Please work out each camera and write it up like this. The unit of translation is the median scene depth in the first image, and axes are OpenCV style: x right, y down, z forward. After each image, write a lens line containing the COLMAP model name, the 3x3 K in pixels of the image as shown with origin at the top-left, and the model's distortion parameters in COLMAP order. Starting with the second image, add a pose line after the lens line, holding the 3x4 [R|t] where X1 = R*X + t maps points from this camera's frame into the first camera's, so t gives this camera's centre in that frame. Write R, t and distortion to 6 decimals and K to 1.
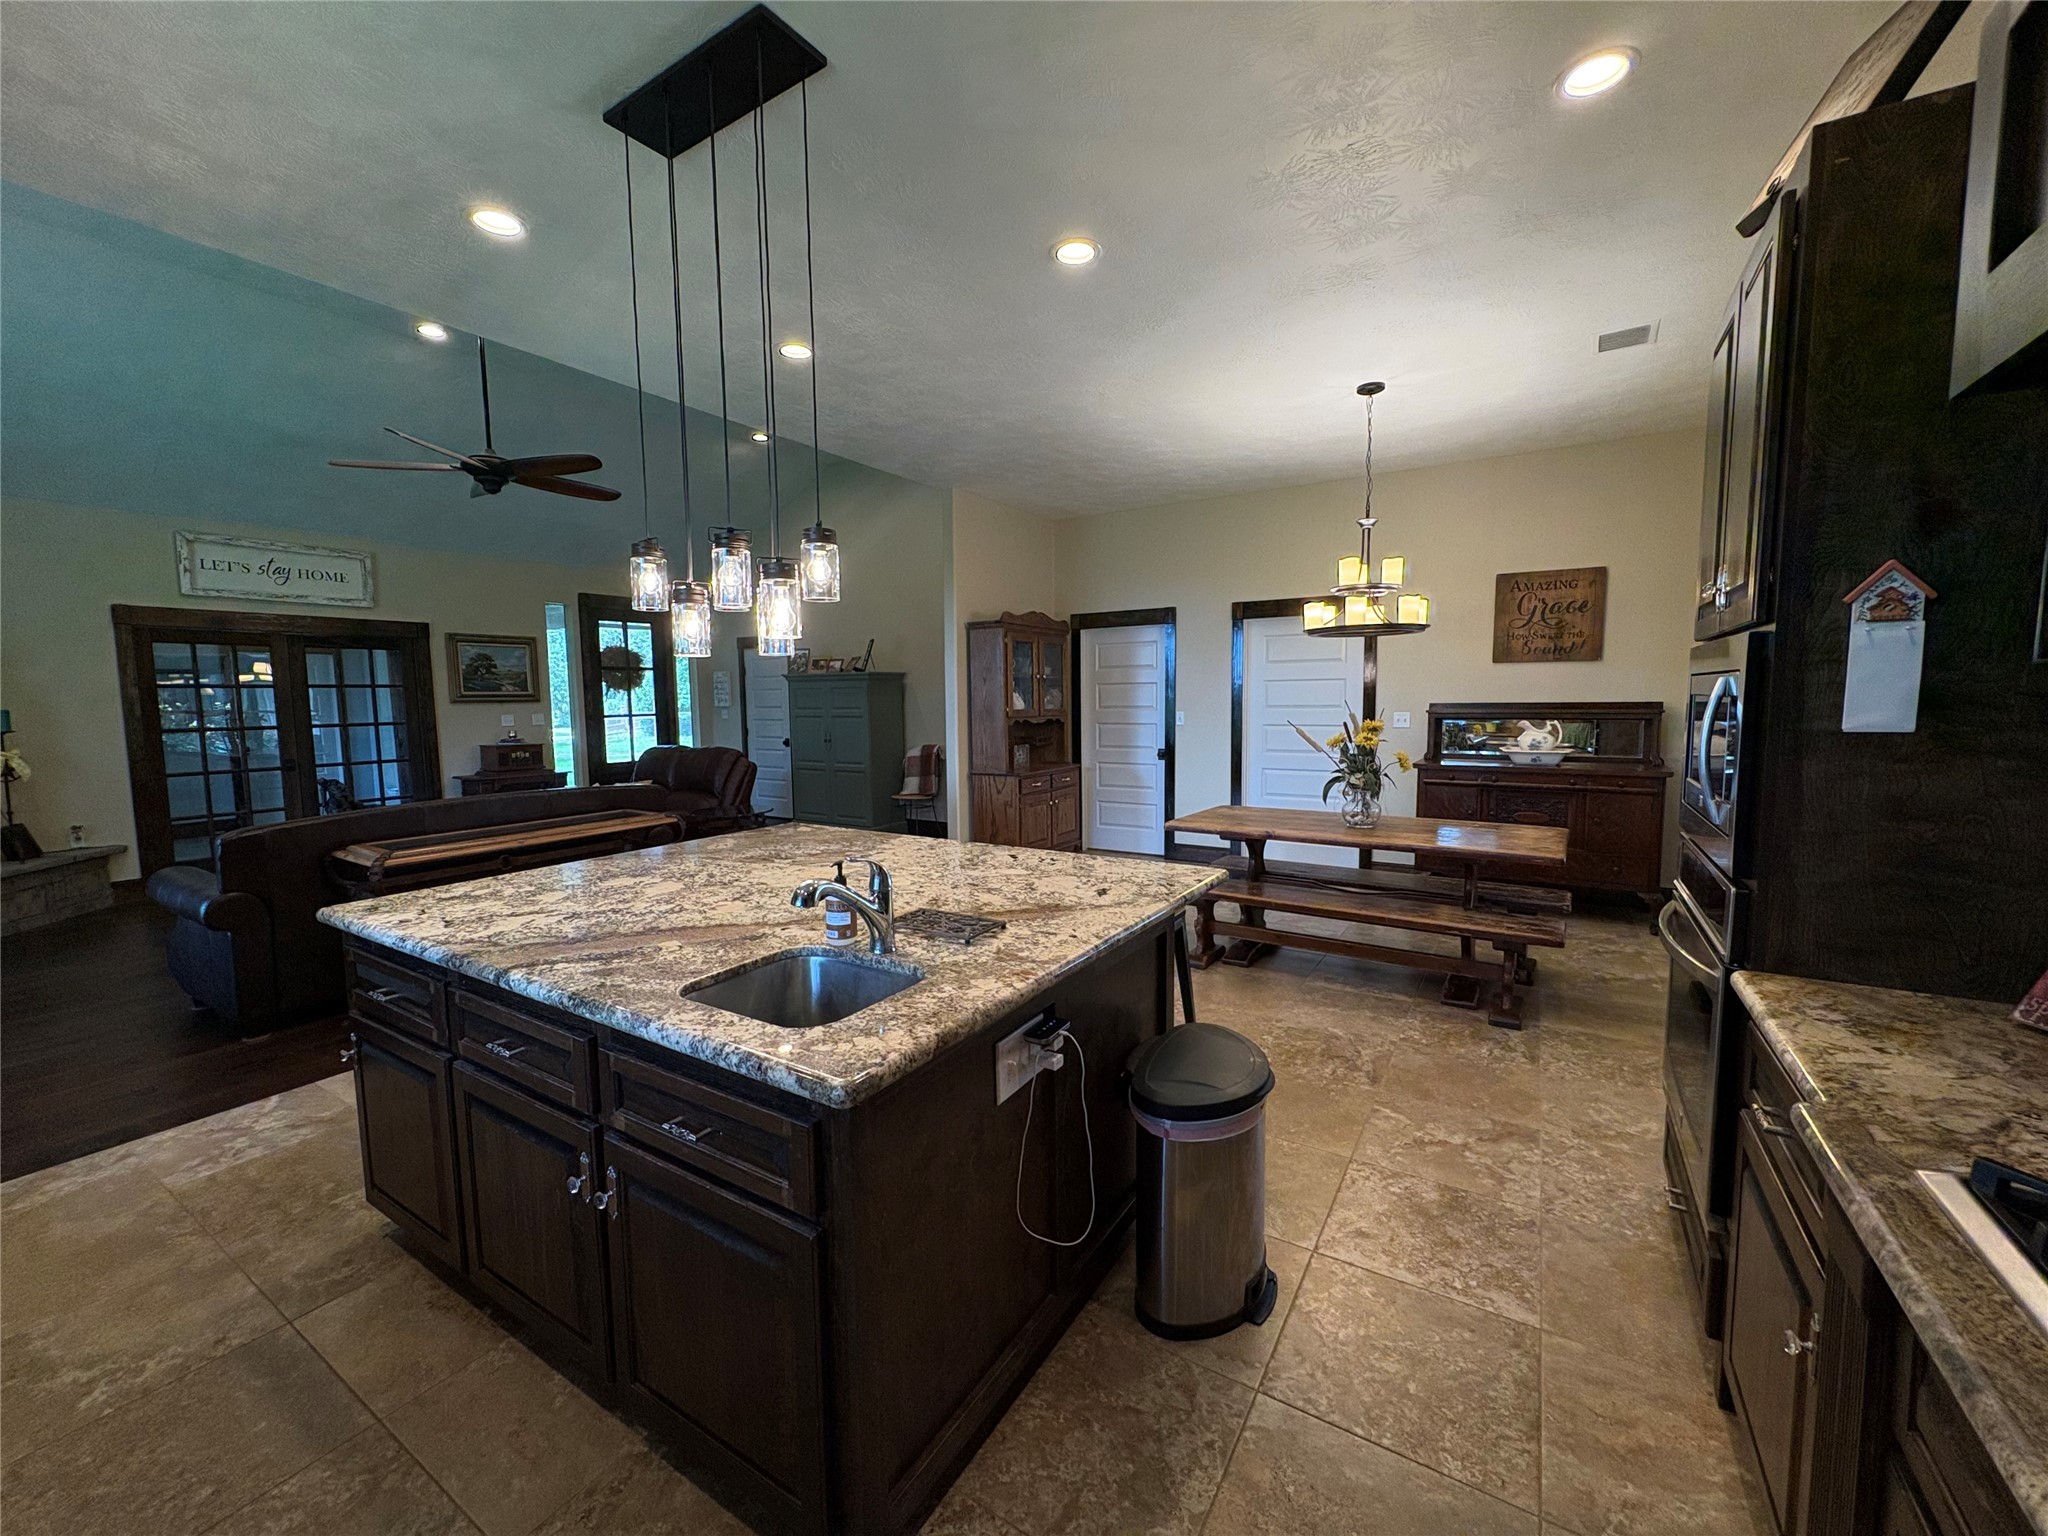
lens RADIAL K [[814.2, 0, 1024.0], [0, 814.2, 768.0], [0, 0, 1]] dist [0.000737, -0.000223]
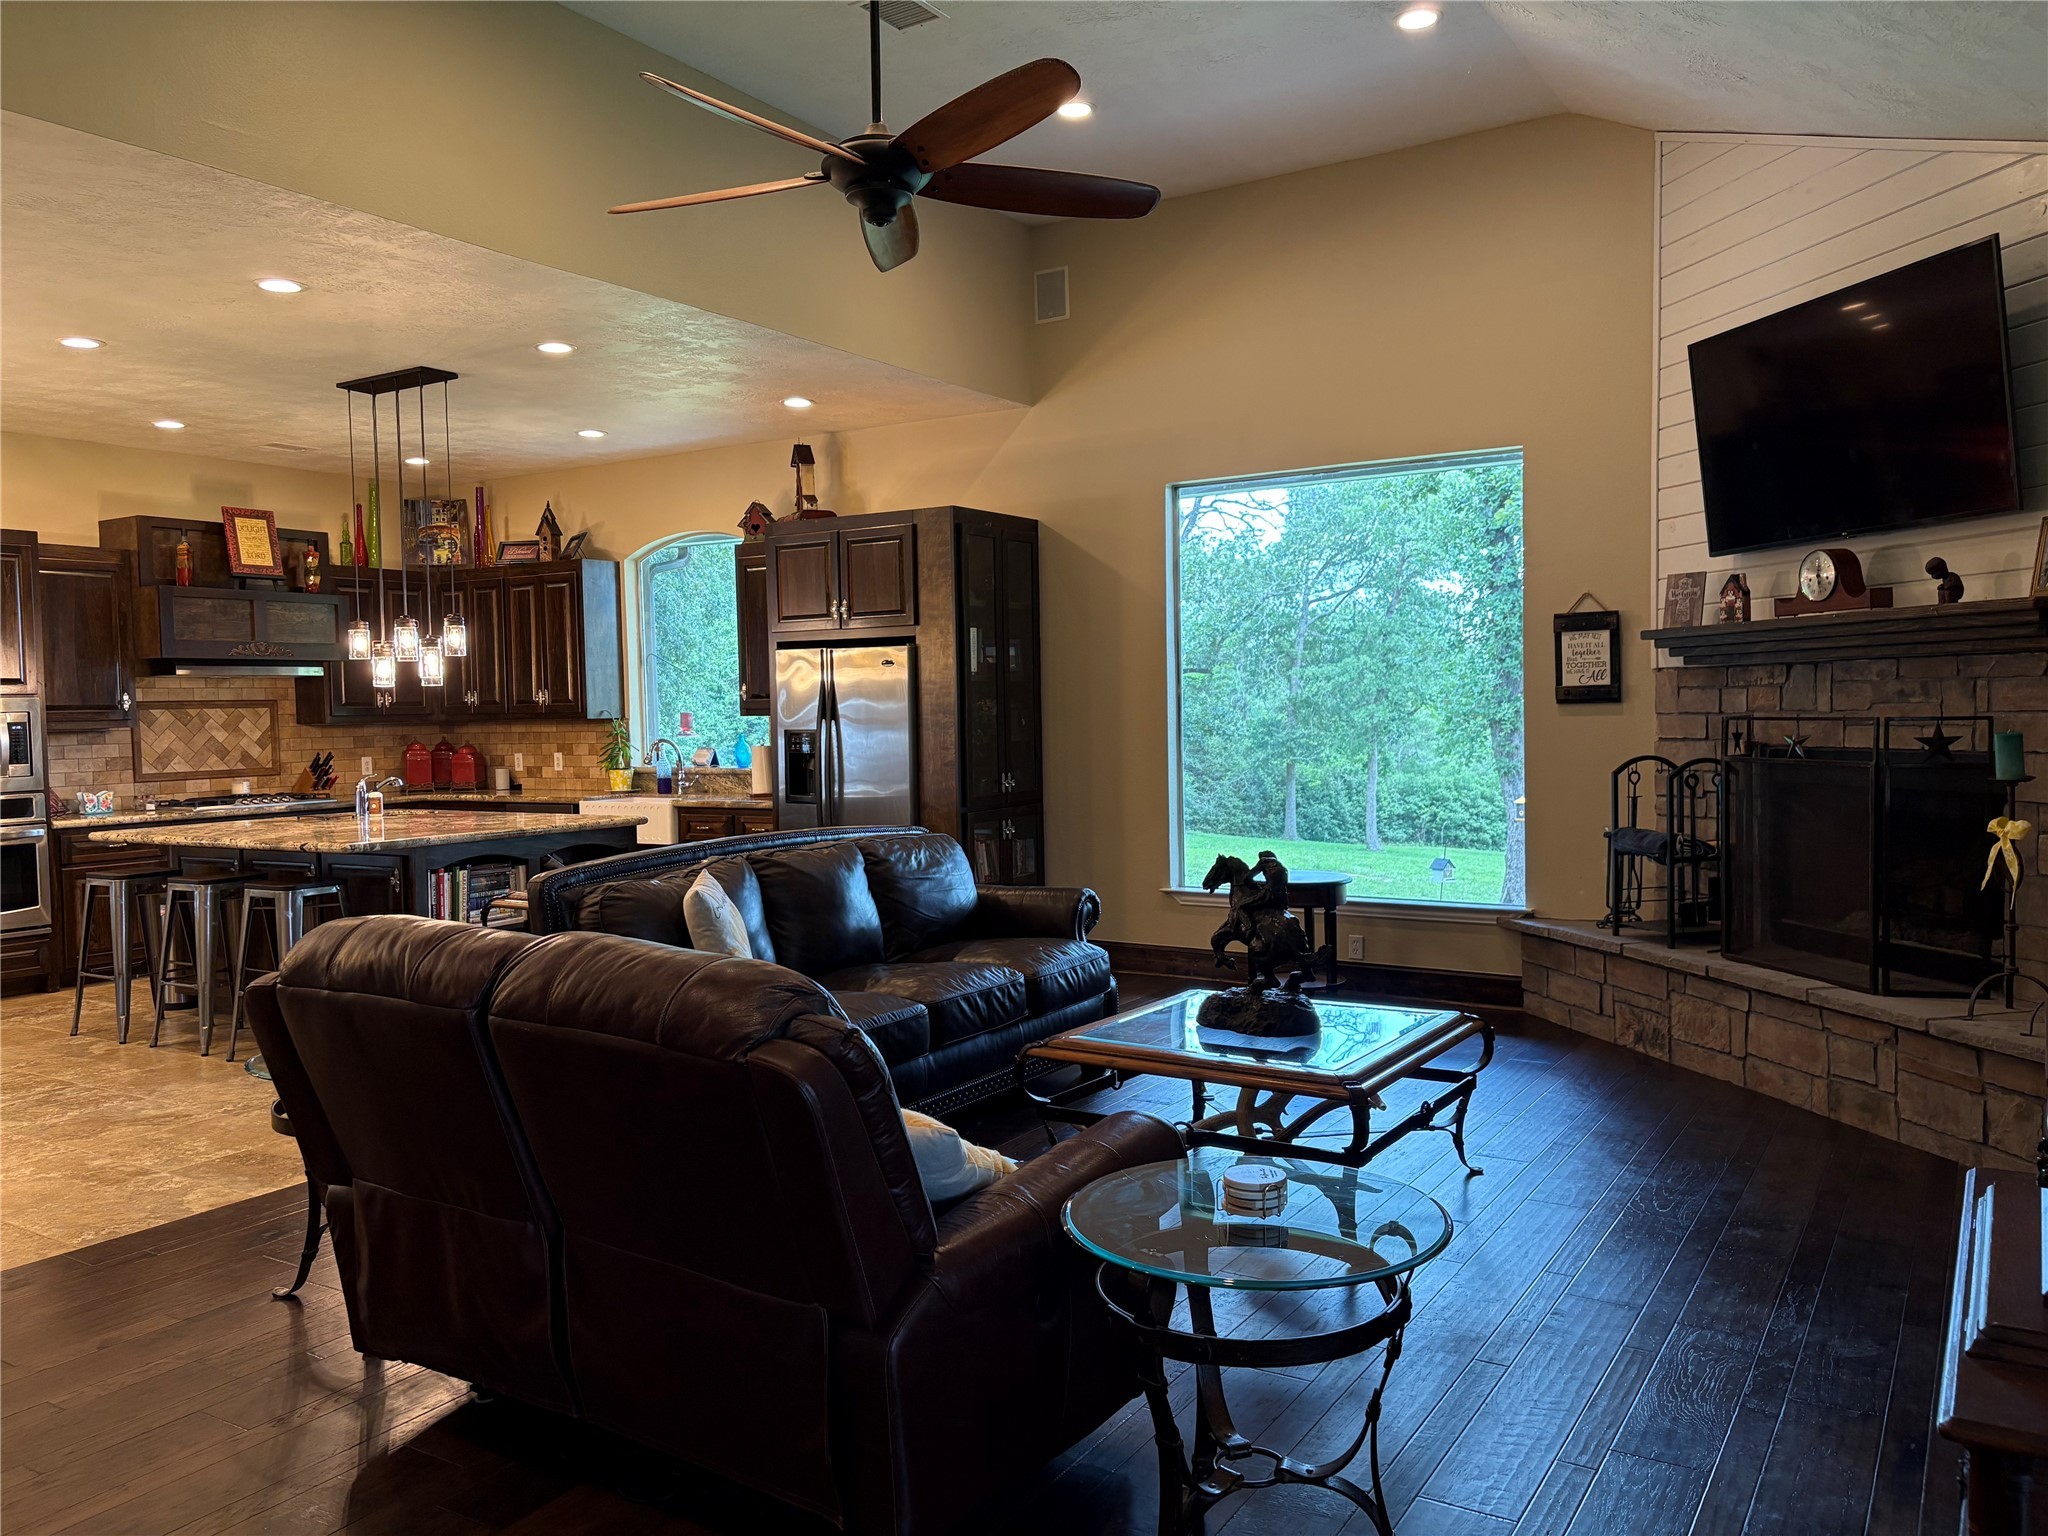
lens RADIAL K [[1554.2, 0, 1024.0], [0, 1554.2, 768.0], [0, 0, 1]] dist [0.026546, 0.000170]
pose [[-0.999462, 0.032508, 0.004296, -0.560802], [0.032791, 0.990846, 0.130953, -0.119870], [0.000000, 0.131024, -0.991379, 1.448655]]
